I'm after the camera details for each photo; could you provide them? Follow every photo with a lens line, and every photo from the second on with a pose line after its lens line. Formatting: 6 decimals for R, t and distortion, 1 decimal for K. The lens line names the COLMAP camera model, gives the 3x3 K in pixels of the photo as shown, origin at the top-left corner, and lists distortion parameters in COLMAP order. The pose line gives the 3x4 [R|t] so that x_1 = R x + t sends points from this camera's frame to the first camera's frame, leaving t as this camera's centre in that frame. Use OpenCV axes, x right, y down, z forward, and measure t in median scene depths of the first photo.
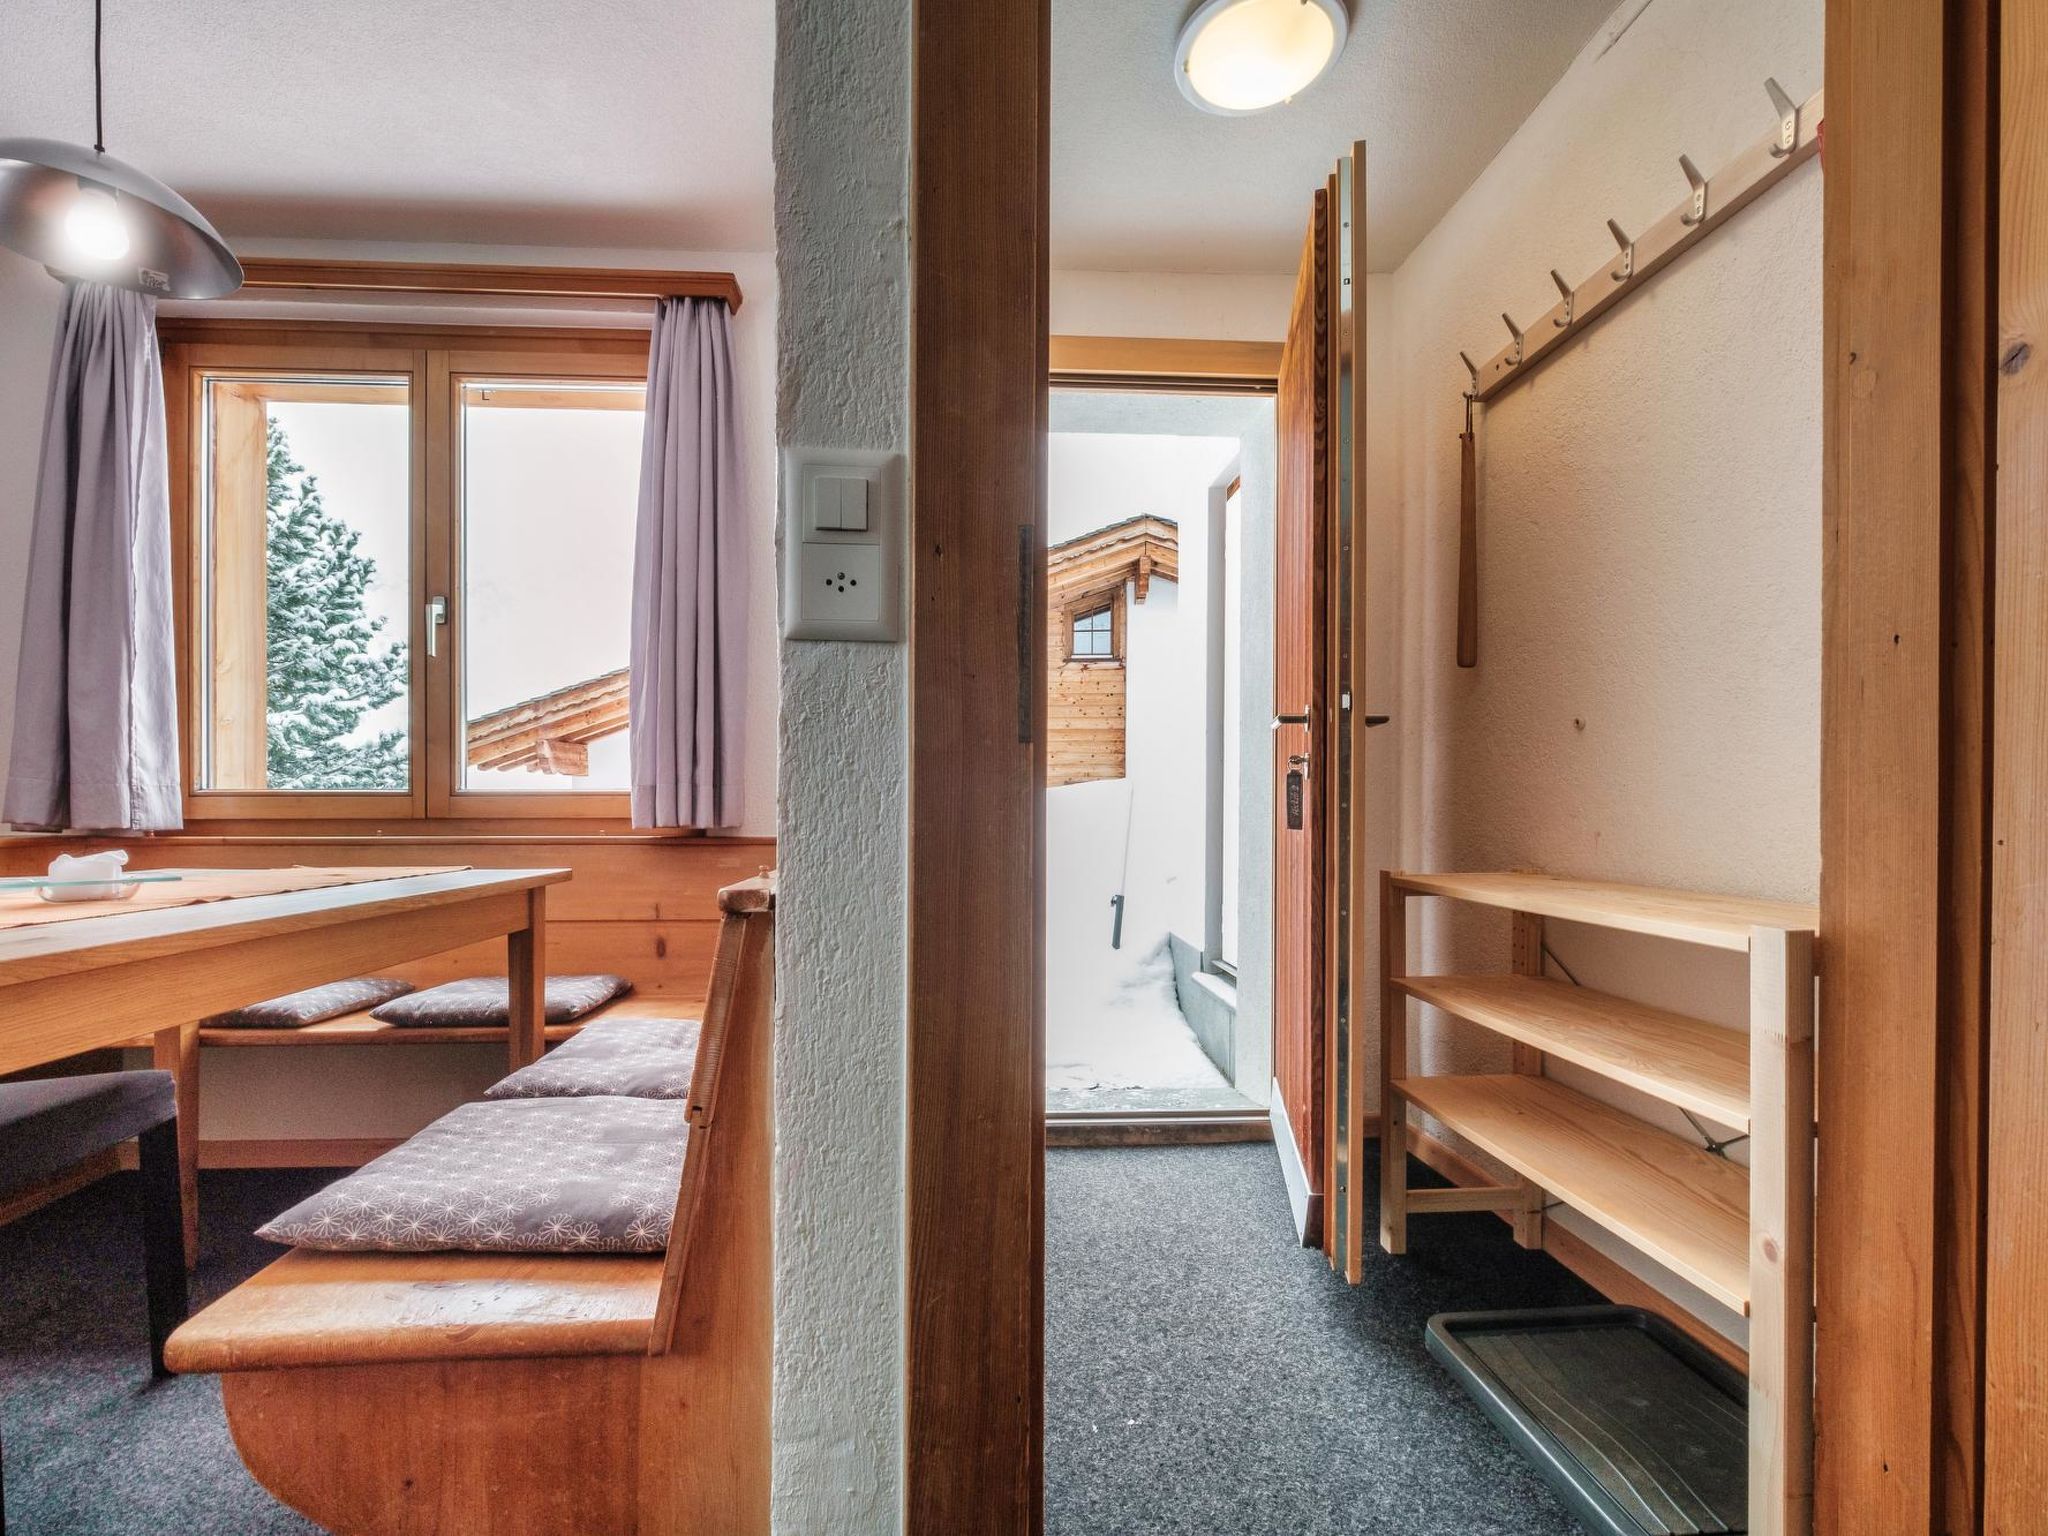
lens RADIAL K [[944.4, 0, 1014.7], [0, 944.4, 815.6], [0, 0, 1]] dist [0.000242, -0.000452]
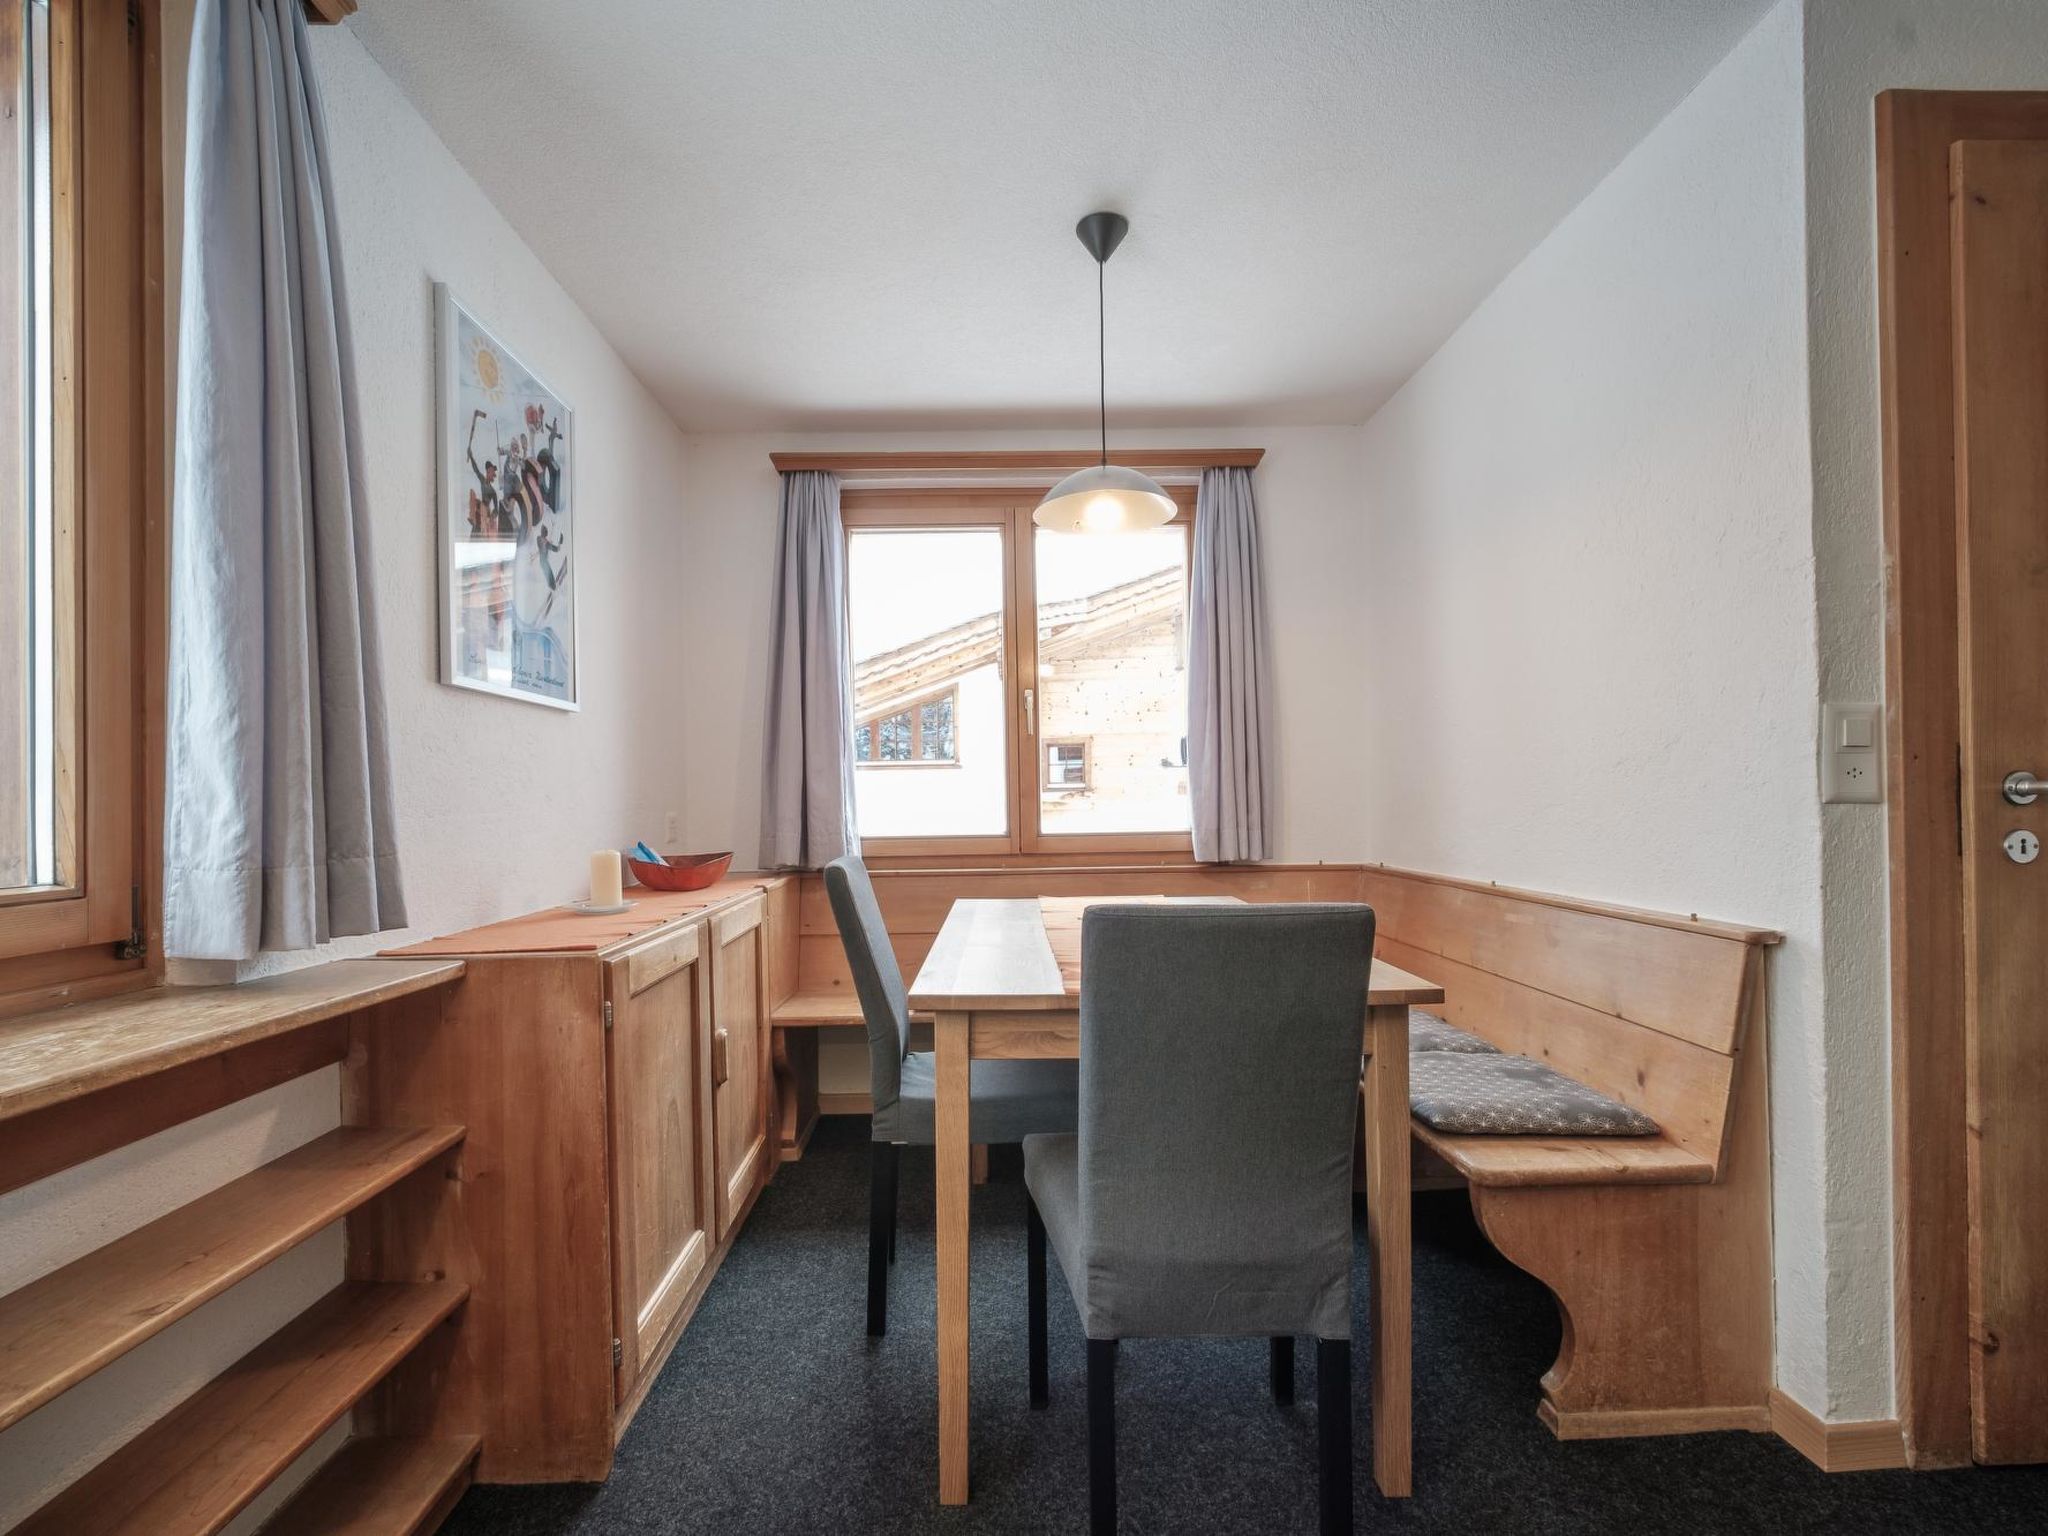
lens RADIAL K [[914.3, 0, 1001.2], [0, 914.3, 796.5], [0, 0, 1]] dist [-0.001966, -0.000213]
pose [[0.998826, -0.015784, -0.045807, -1.562140], [0.015320, 0.999828, -0.010450, -0.175302], [0.045964, 0.009736, 0.998896, -0.795615]]
